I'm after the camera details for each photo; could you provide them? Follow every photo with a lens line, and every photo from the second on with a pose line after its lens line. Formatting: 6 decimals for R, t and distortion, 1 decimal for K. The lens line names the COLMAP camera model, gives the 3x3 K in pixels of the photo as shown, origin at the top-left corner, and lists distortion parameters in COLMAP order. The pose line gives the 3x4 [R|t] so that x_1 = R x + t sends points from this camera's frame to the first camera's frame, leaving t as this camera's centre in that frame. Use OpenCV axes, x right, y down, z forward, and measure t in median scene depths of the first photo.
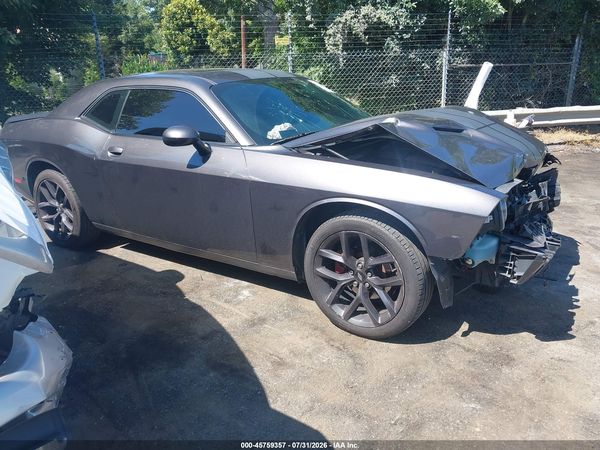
lens RADIAL K [[478.6, 0, 300.0], [0, 478.6, 225.0], [0, 0, 1]] dist [0.006015, -0.004095]
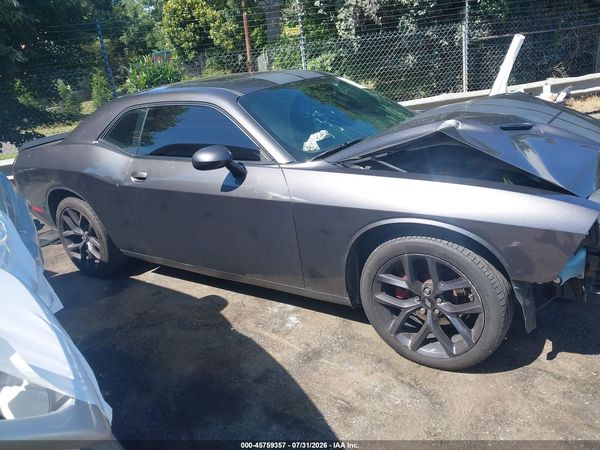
lens RADIAL K [[478.6, 0, 300.0], [0, 478.6, 225.0], [0, 0, 1]] dist [0.006015, -0.004095]
pose [[0.996035, -0.081291, -0.036128, -0.053385], [0.082324, 0.996210, 0.028087, -0.064136], [0.033708, -0.030950, 0.998952, 0.087570]]
